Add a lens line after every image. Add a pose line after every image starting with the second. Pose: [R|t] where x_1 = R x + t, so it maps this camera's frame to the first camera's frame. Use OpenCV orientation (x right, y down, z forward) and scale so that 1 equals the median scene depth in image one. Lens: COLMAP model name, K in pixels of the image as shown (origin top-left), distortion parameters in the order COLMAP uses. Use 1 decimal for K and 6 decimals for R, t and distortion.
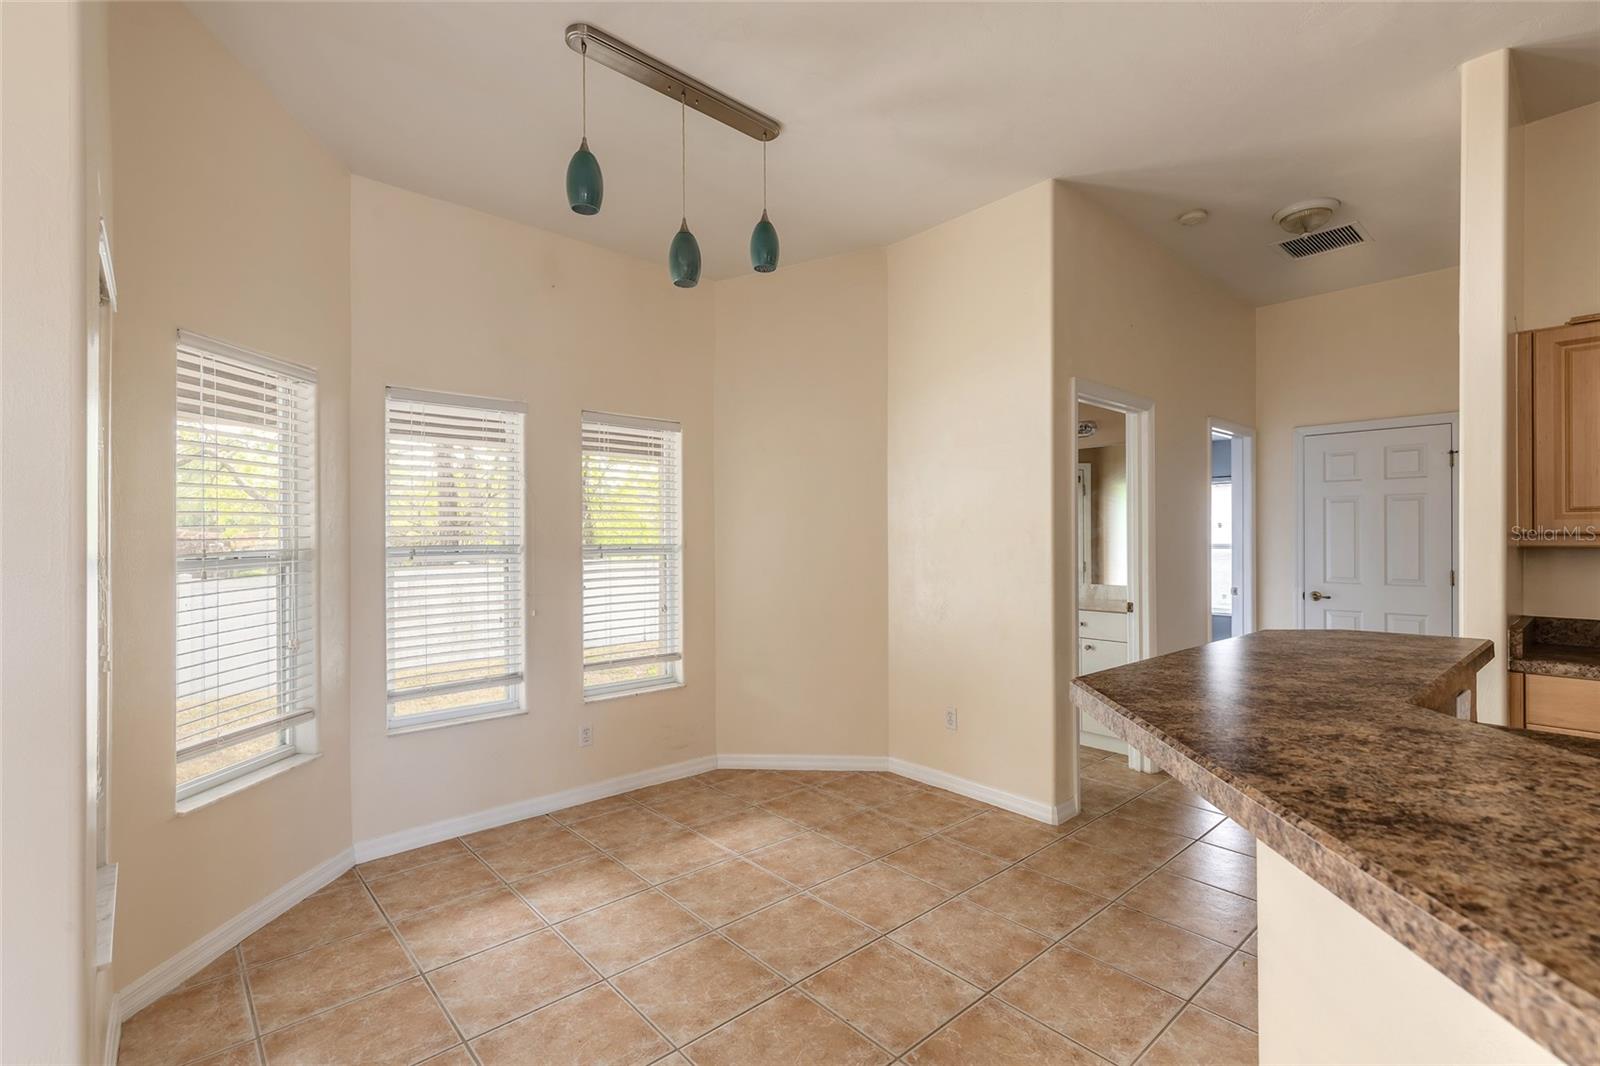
lens RADIAL K [[725.4, 0, 805.5], [0, 725.4, 532.2], [0, 0, 1]] dist [0.012227, 0.000458]
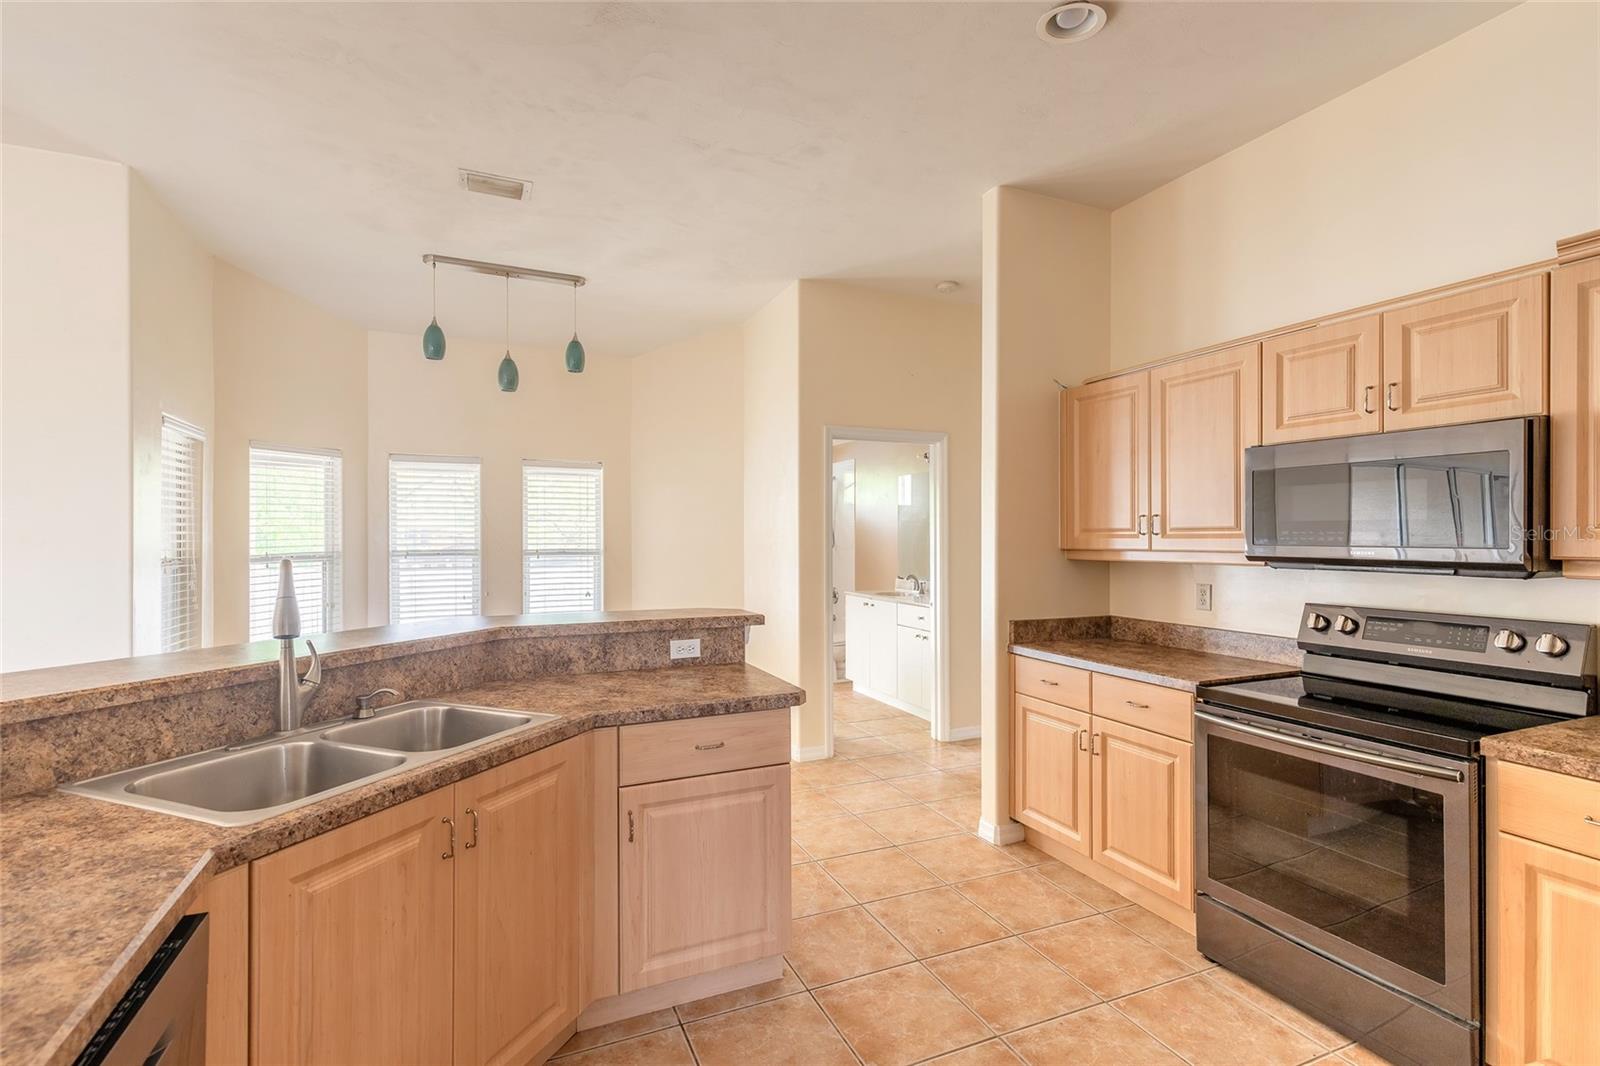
lens RADIAL K [[725.4, 0, 789.2], [0, 725.4, 537.1], [0, 0, 1]] dist [0.012227, 0.000458]
pose [[0.953693, 0.000454, -0.300781, 0.887998], [0.000633, 0.999994, 0.003515, -0.017168], [0.300780, -0.003542, 0.953687, -0.350254]]
